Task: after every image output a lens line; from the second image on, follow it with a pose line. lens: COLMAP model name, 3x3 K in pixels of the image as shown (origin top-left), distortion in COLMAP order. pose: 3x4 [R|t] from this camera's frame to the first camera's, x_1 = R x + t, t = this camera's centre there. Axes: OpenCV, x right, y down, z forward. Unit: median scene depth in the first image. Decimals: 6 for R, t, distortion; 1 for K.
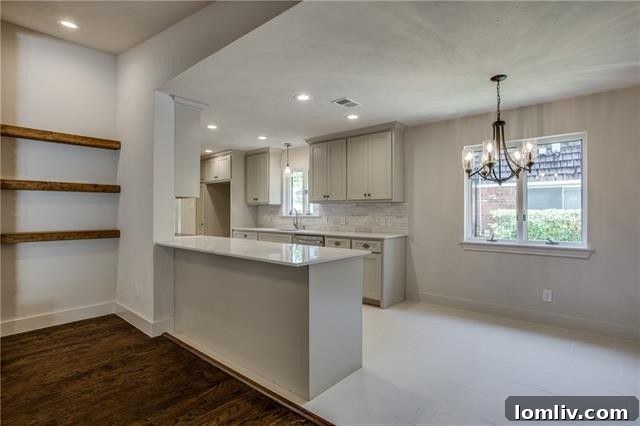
lens RADIAL K [[342.0, 0, 305.0], [0, 342.0, 212.0], [0, 0, 1]] dist [-0.049191, 0.001571]
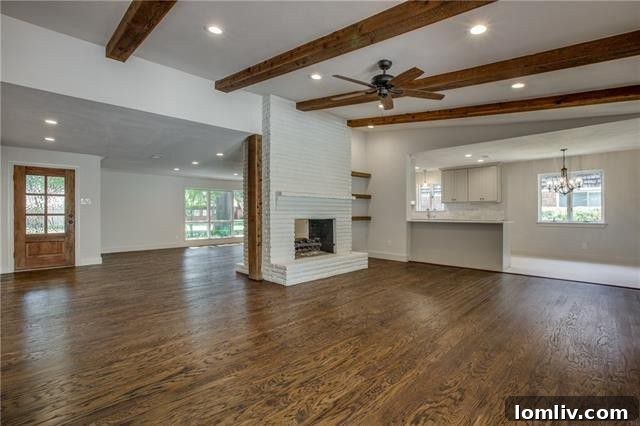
lens RADIAL K [[308.6, 0, 318.0], [0, 308.6, 212.1], [0, 0, 1]] dist [-0.024096, 0.000997]
pose [[0.998456, -0.003918, -0.055404, -0.632178], [0.003926, 0.999992, 0.000034, 0.020378], [0.055403, -0.000252, 0.998464, -0.753608]]
